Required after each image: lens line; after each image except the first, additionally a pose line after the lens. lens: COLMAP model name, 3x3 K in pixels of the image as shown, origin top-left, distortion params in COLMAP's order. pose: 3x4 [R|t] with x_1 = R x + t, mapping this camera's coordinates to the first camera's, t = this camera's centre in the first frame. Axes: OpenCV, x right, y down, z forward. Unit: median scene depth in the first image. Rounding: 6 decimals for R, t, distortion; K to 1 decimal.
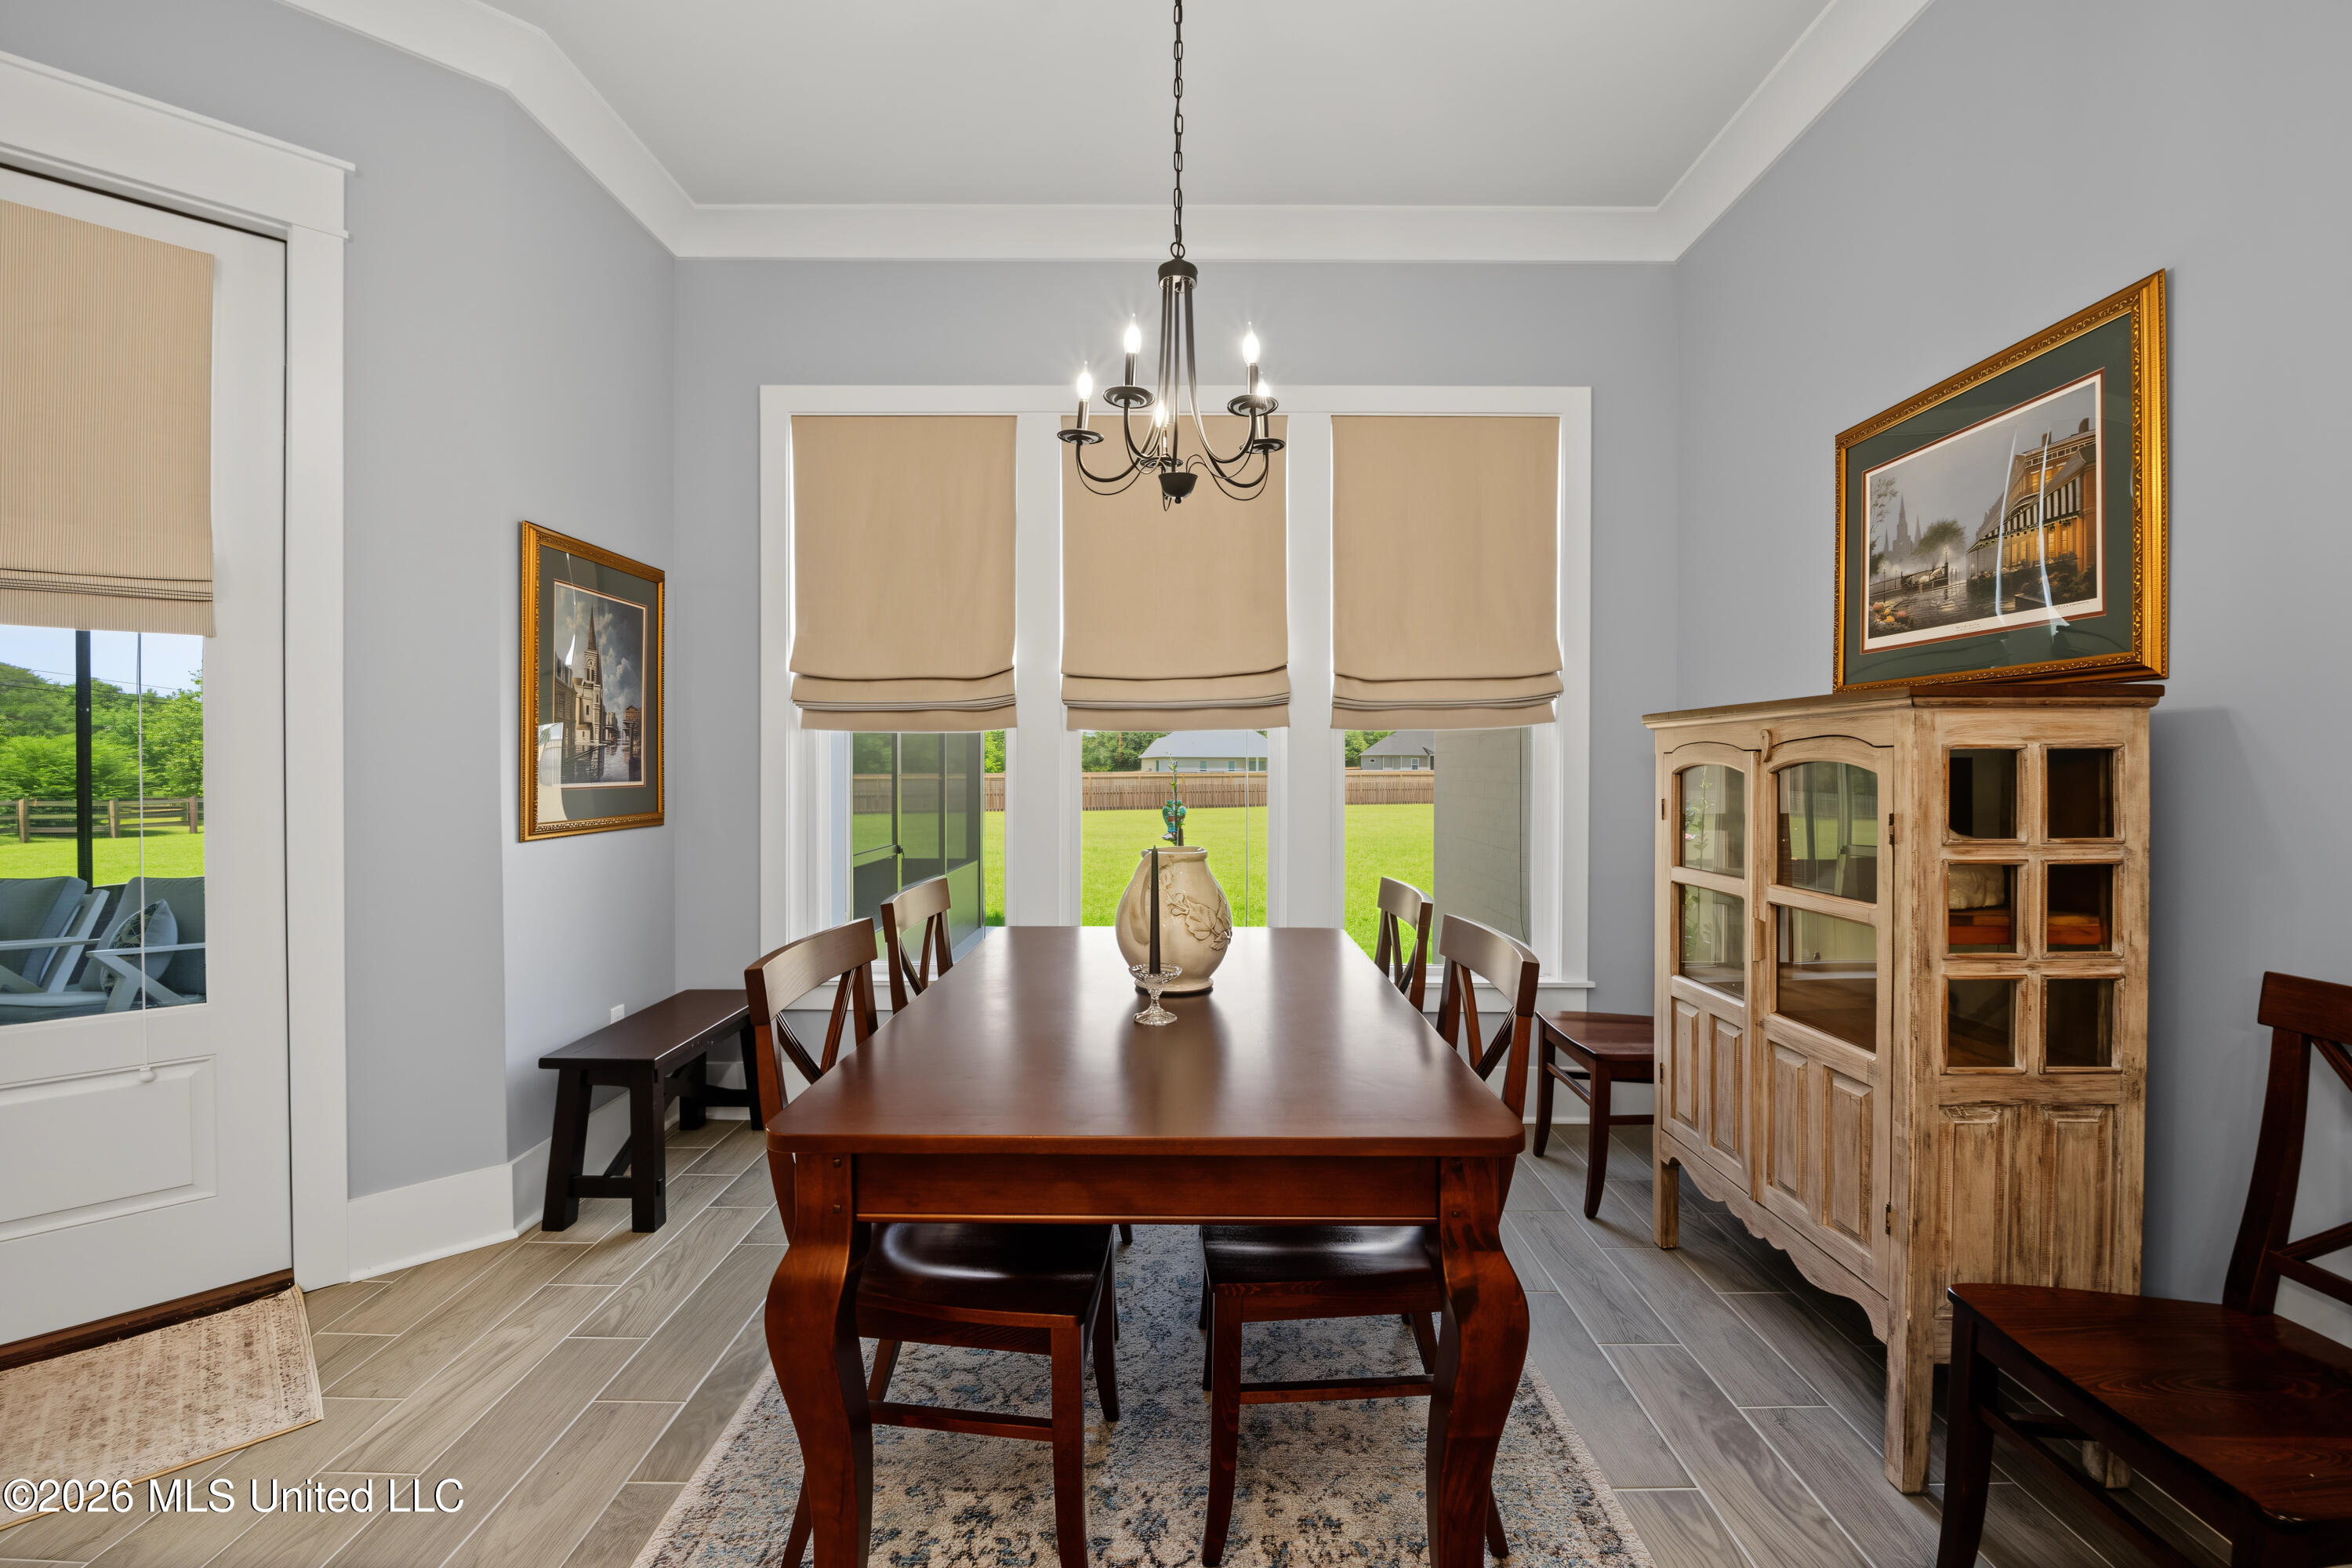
lens RADIAL K [[955.5, 0, 1177.1], [0, 955.5, 777.7], [0, 0, 1]] dist [-0.015244, -0.000222]
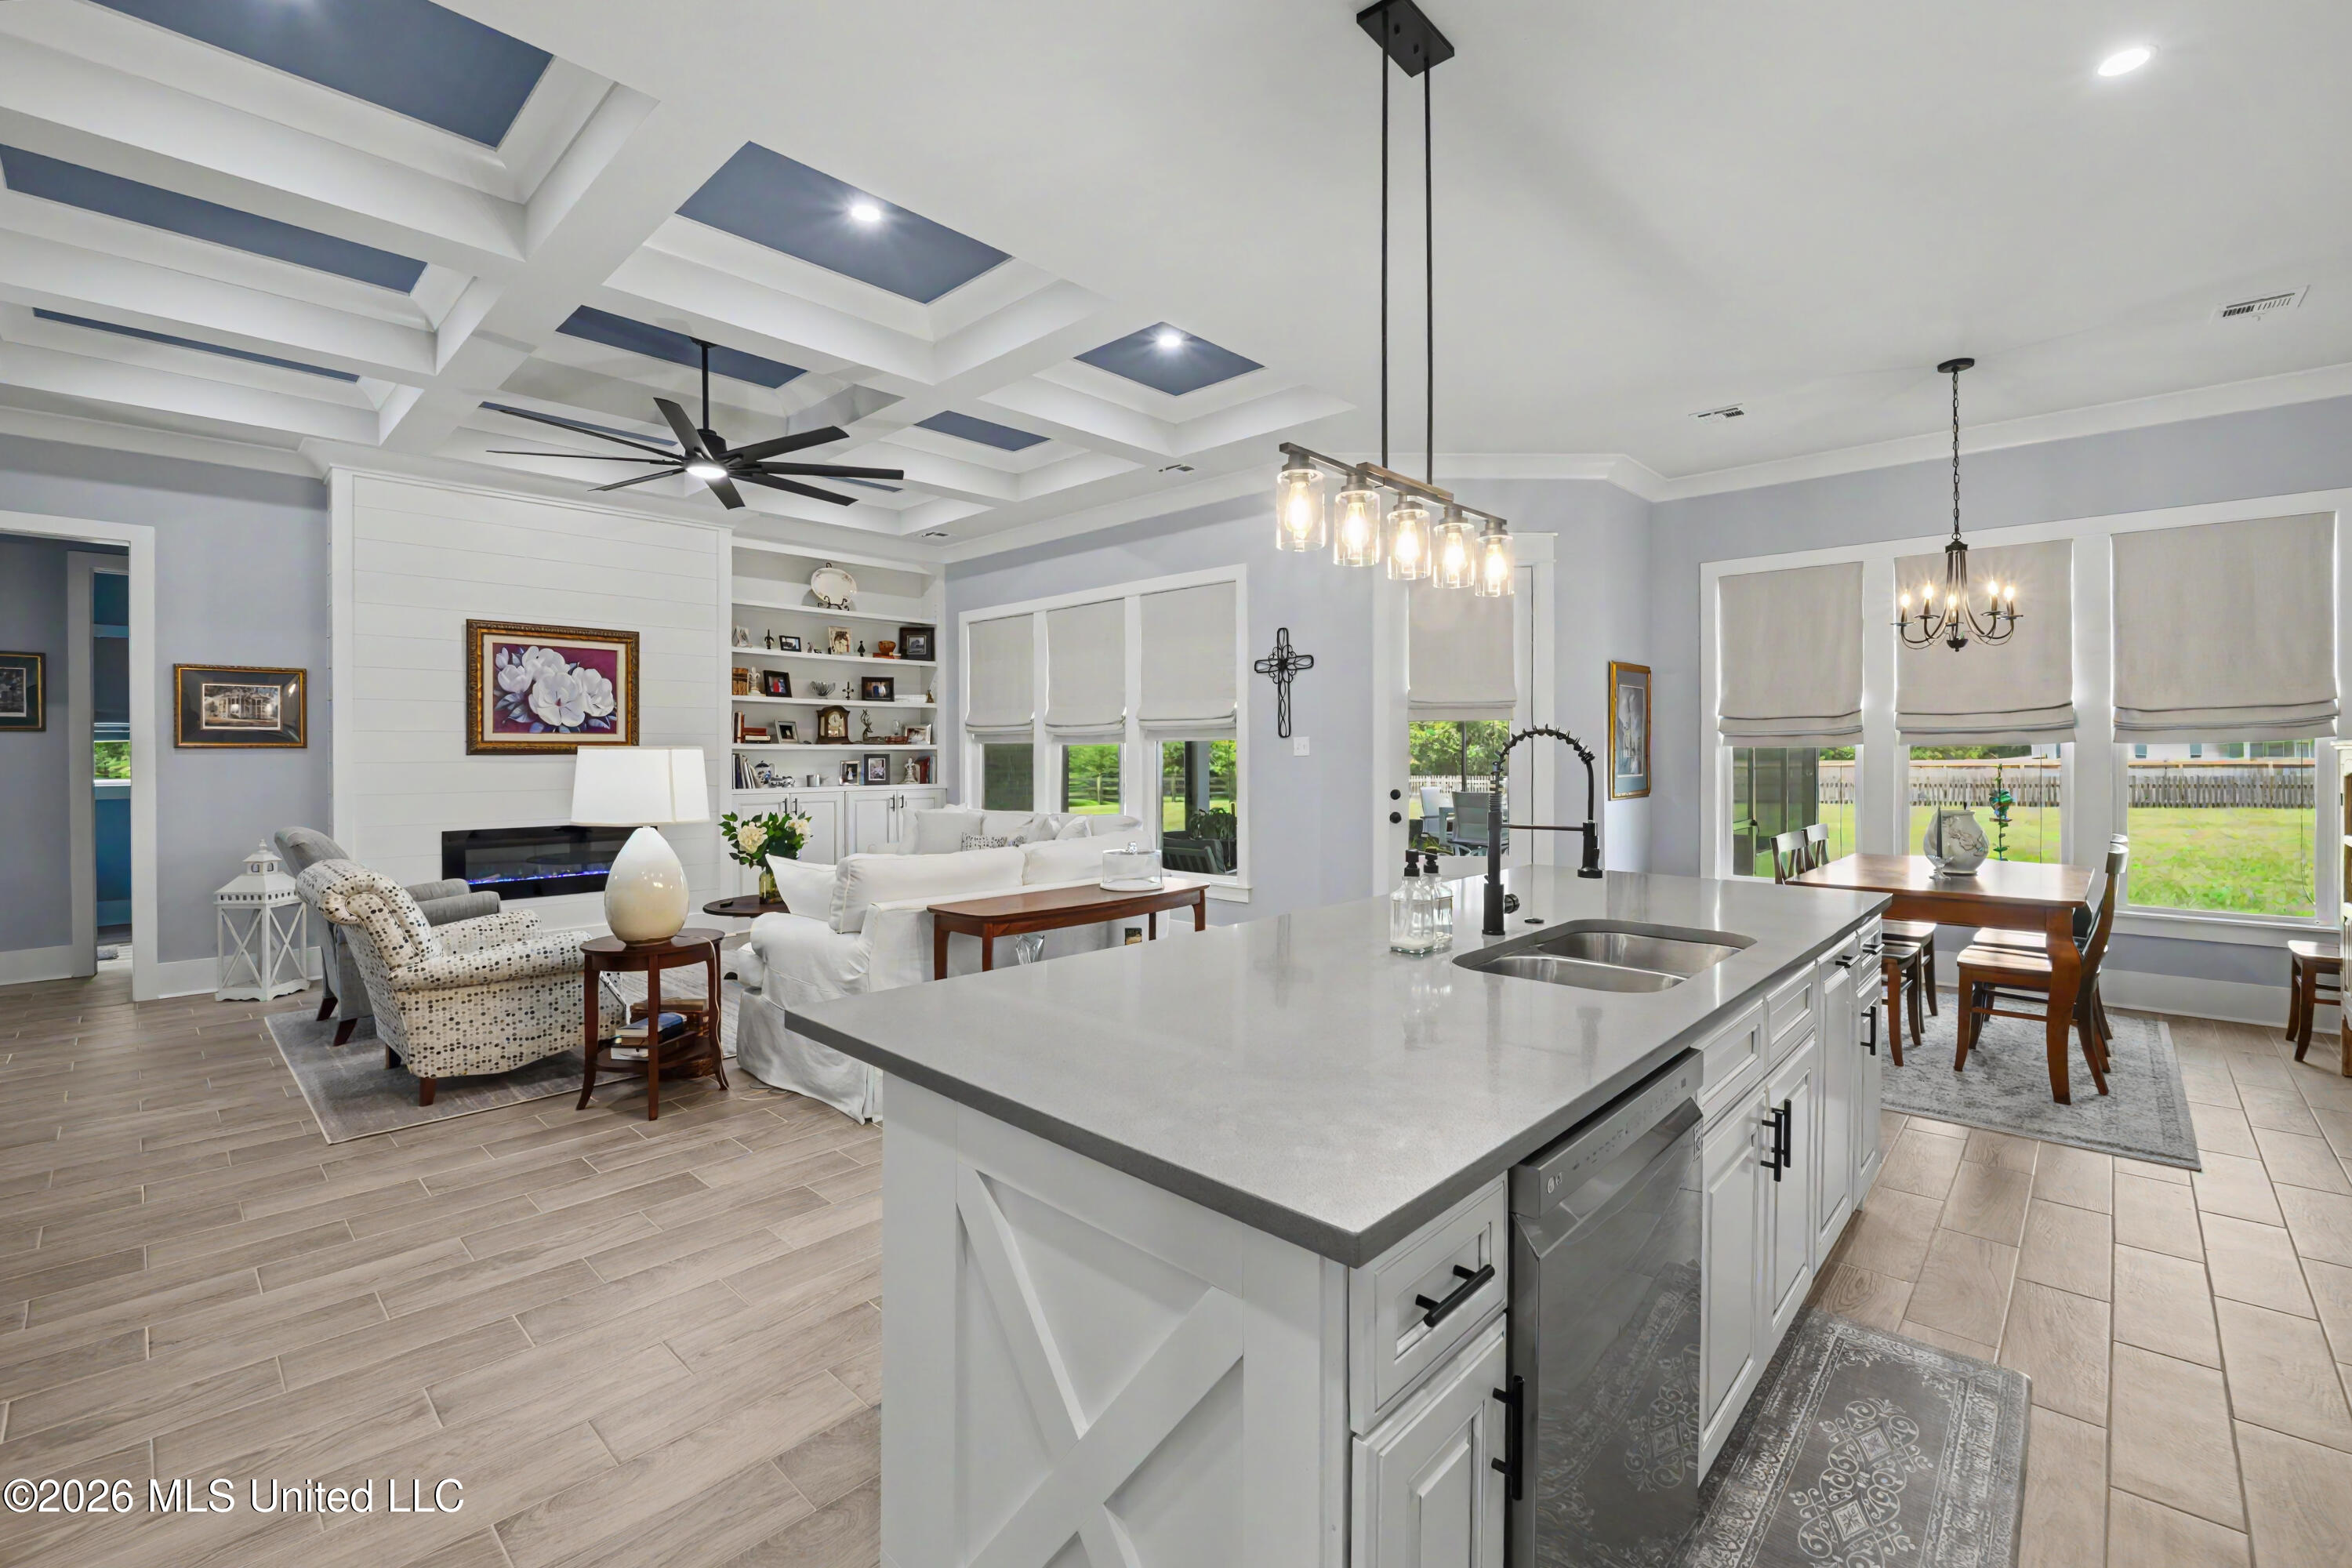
lens RADIAL K [[999.7, 0, 1183.1], [0, 999.7, 757.8], [0, 0, 1]] dist [-0.014730, -0.000134]
pose [[0.732644, 0.000028, -0.680612, 0.220476], [-0.004082, 0.999982, -0.004353, -0.023592], [0.680599, 0.005968, 0.732631, -1.681024]]
